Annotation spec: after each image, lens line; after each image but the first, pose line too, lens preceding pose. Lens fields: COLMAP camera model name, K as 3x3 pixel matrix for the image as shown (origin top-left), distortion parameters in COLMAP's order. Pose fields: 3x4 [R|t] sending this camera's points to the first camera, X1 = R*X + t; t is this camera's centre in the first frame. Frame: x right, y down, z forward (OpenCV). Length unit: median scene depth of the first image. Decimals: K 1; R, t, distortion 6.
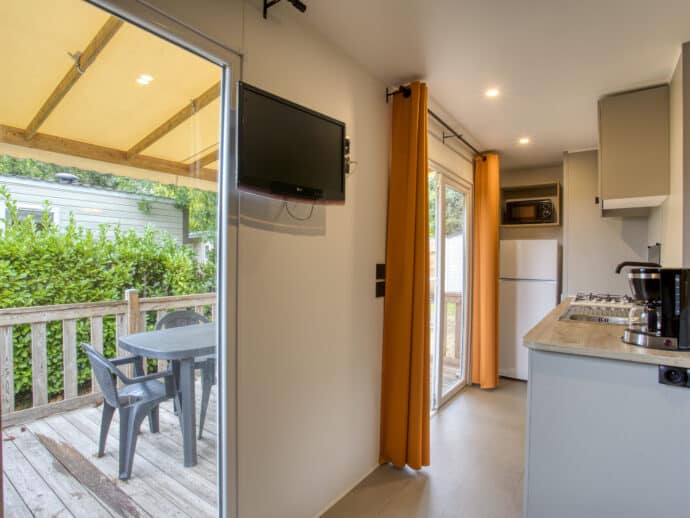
lens RADIAL K [[370.1, 0, 345.0], [0, 370.1, 259.0], [0, 0, 1]] dist [-0.033302, 0.000544]
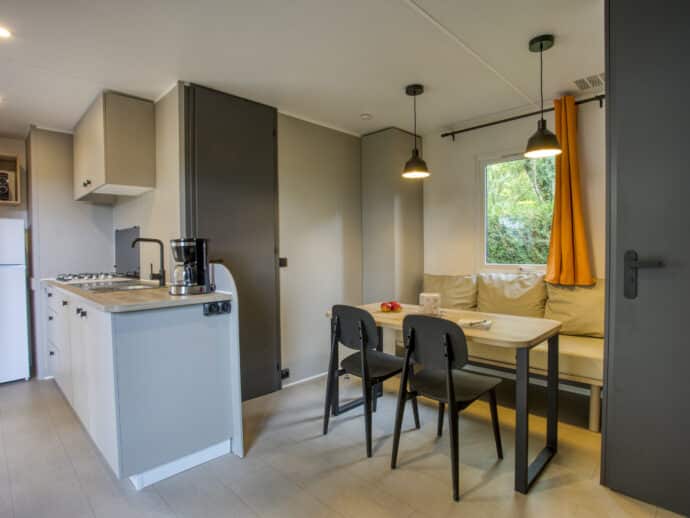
lens RADIAL K [[370.1, 0, 345.0], [0, 370.1, 259.0], [0, 0, 1]] dist [-0.033302, 0.000544]
pose [[0.158183, -0.038518, 0.986658, -0.351972], [0.015001, 0.999217, 0.036603, 0.046369], [-0.987296, 0.009011, 0.158637, 0.128085]]
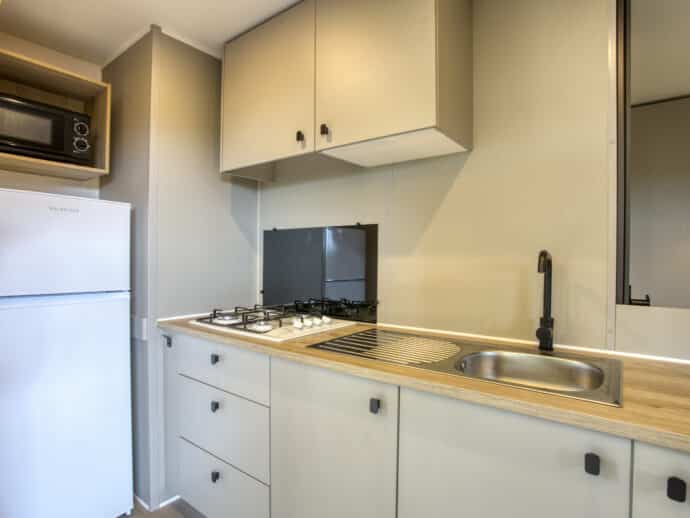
lens RADIAL K [[370.1, 0, 345.0], [0, 370.1, 259.0], [0, 0, 1]] dist [-0.033302, 0.000544]
pose [[0.022298, -0.013621, 0.999659, 0.224547], [-0.007961, 0.999873, 0.013802, 0.016338], [-0.999720, -0.008266, 0.022187, 1.362381]]
